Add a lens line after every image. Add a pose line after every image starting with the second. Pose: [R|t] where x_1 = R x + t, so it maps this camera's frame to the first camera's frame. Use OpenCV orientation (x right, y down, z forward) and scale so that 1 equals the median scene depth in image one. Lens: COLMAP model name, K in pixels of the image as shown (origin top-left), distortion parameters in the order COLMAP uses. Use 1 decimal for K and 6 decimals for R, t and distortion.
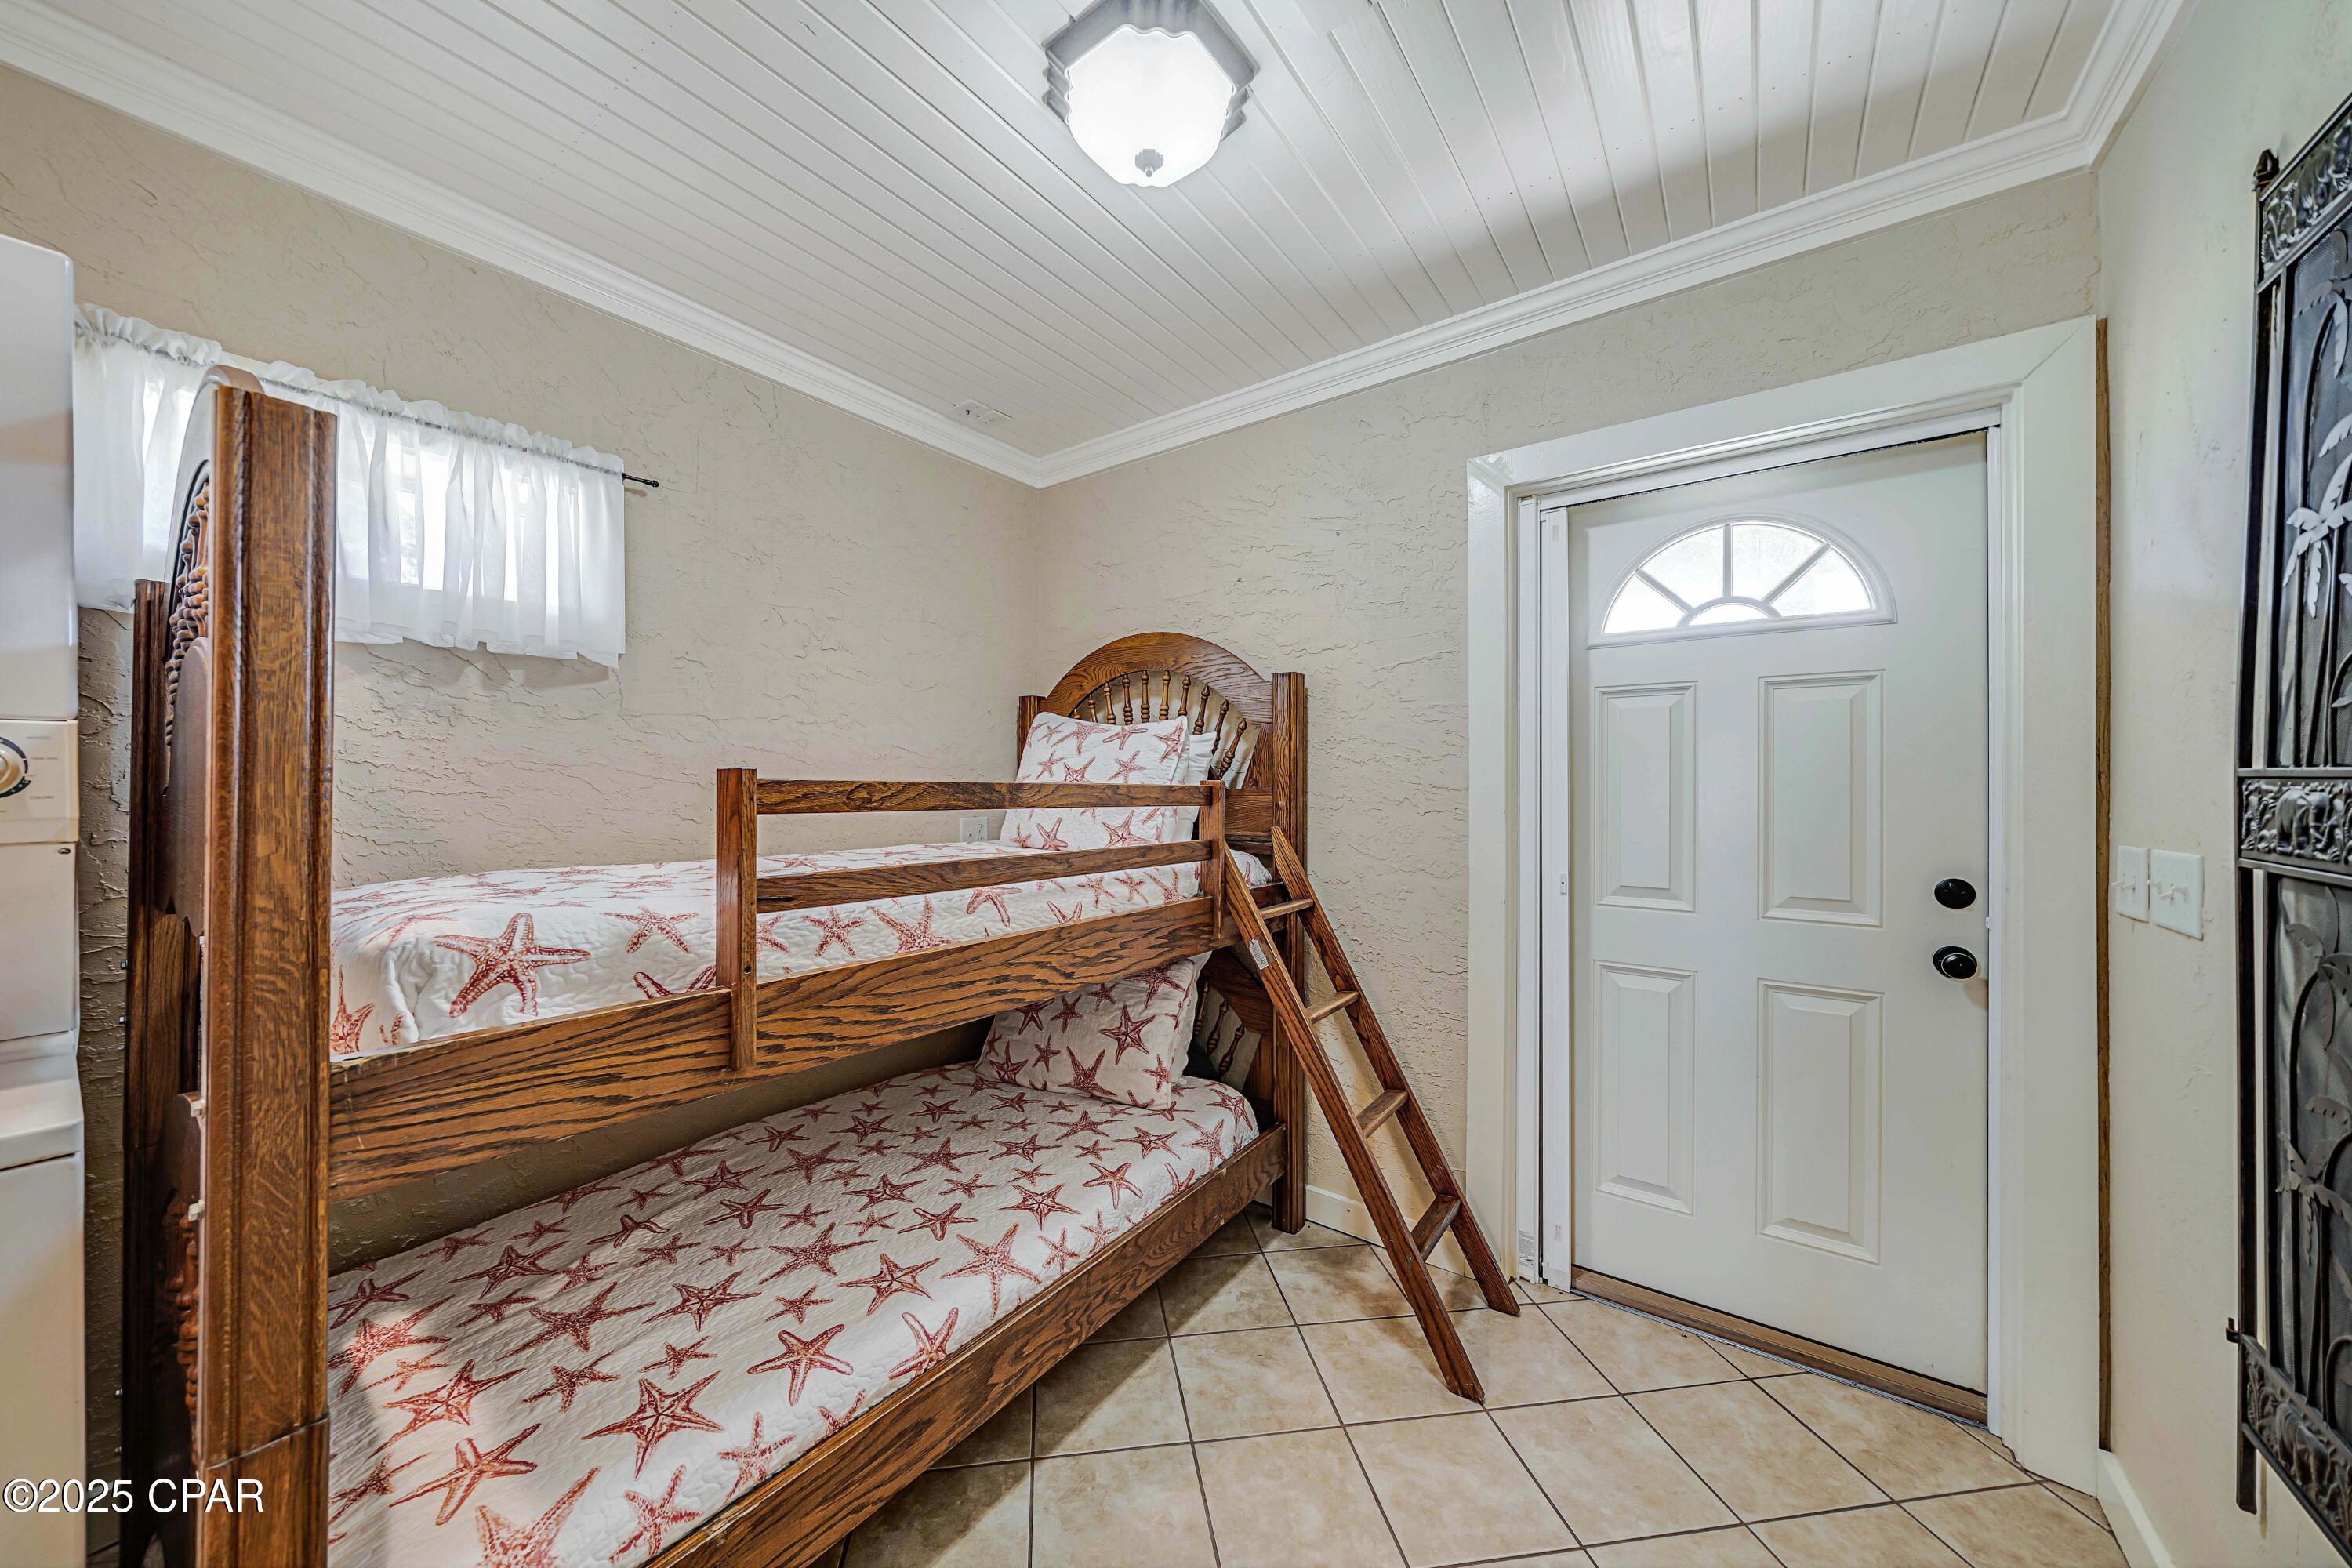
lens RADIAL K [[806.5, 0, 1167.7], [0, 806.5, 779.7], [0, 0, 1]] dist [-0.004723, 0.000241]
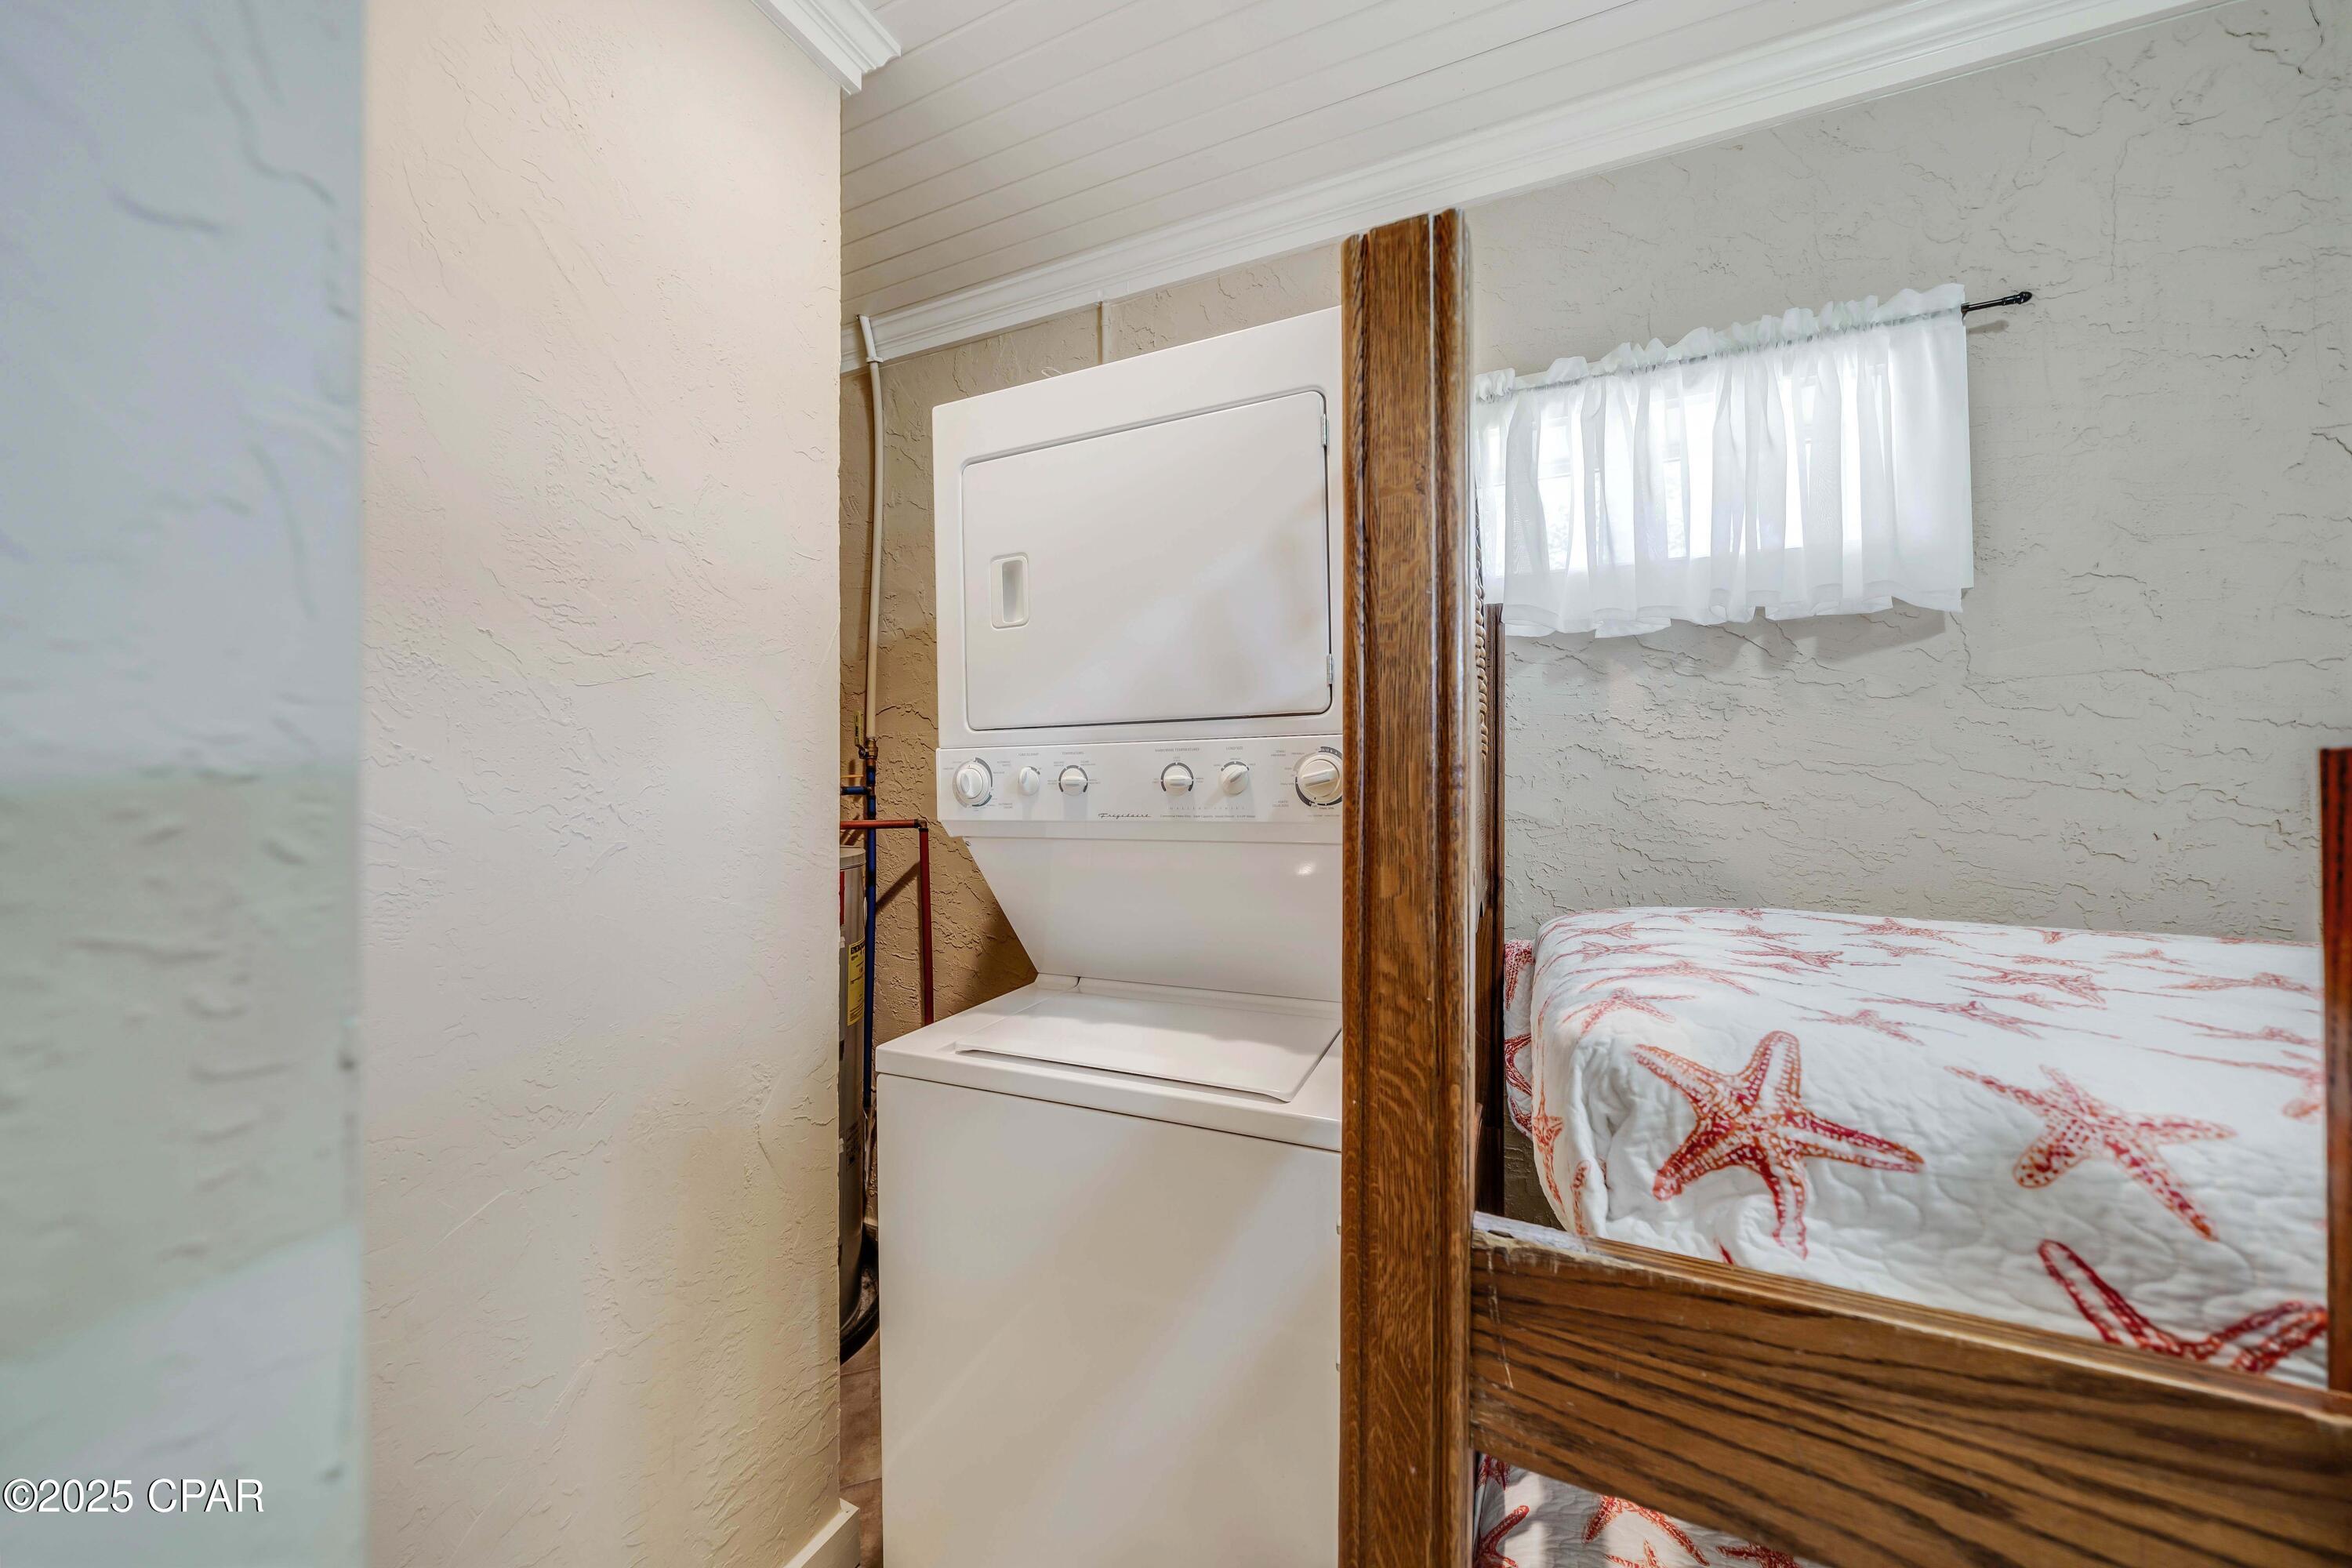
lens RADIAL K [[806.5, 0, 1167.7], [0, 806.5, 779.7], [0, 0, 1]] dist [-0.004723, 0.000241]
pose [[0.197490, -0.013197, -0.980216, -0.270577], [0.004183, 0.999912, -0.012619, 0.001648], [0.980296, -0.001608, 0.197527, 0.375236]]
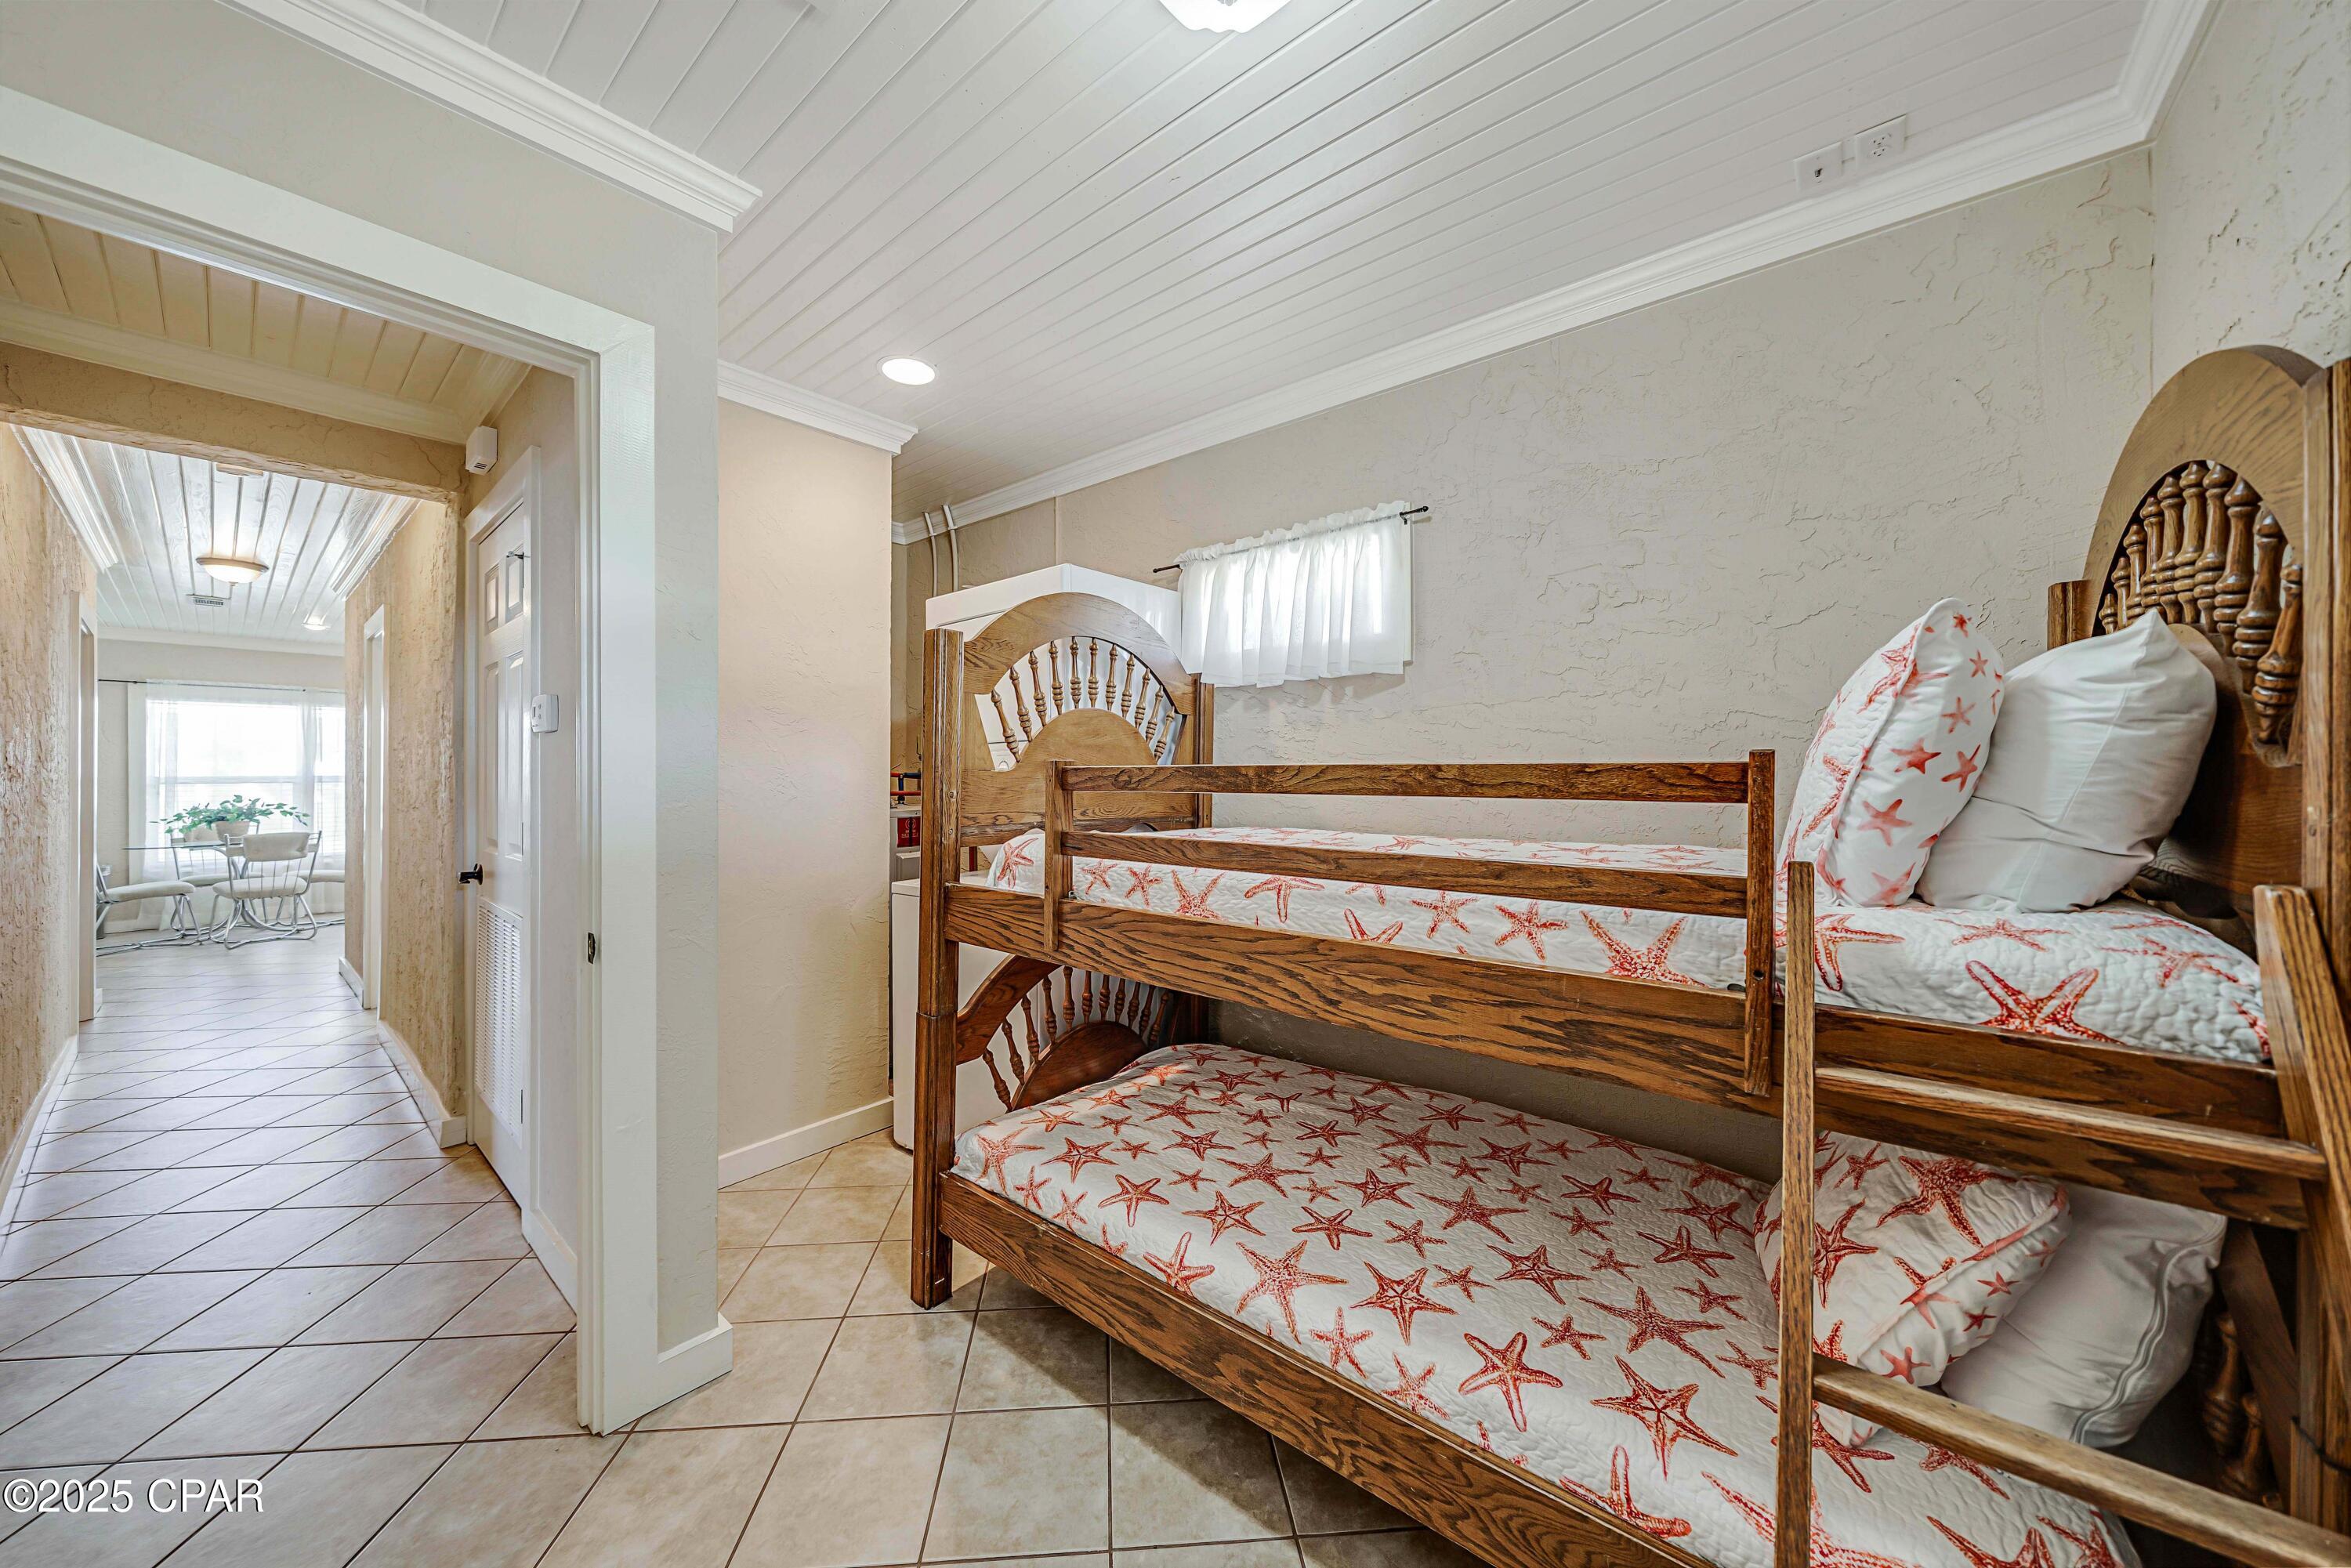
lens RADIAL K [[827.4, 0, 1177.9], [0, 827.4, 762.1], [0, 0, 1]] dist [-0.003253, -0.000416]
pose [[-0.068968, -0.014915, -0.997507, 0.868399], [0.016672, 0.999731, -0.016101, 0.015875], [0.997480, -0.017741, -0.068701, 1.098254]]
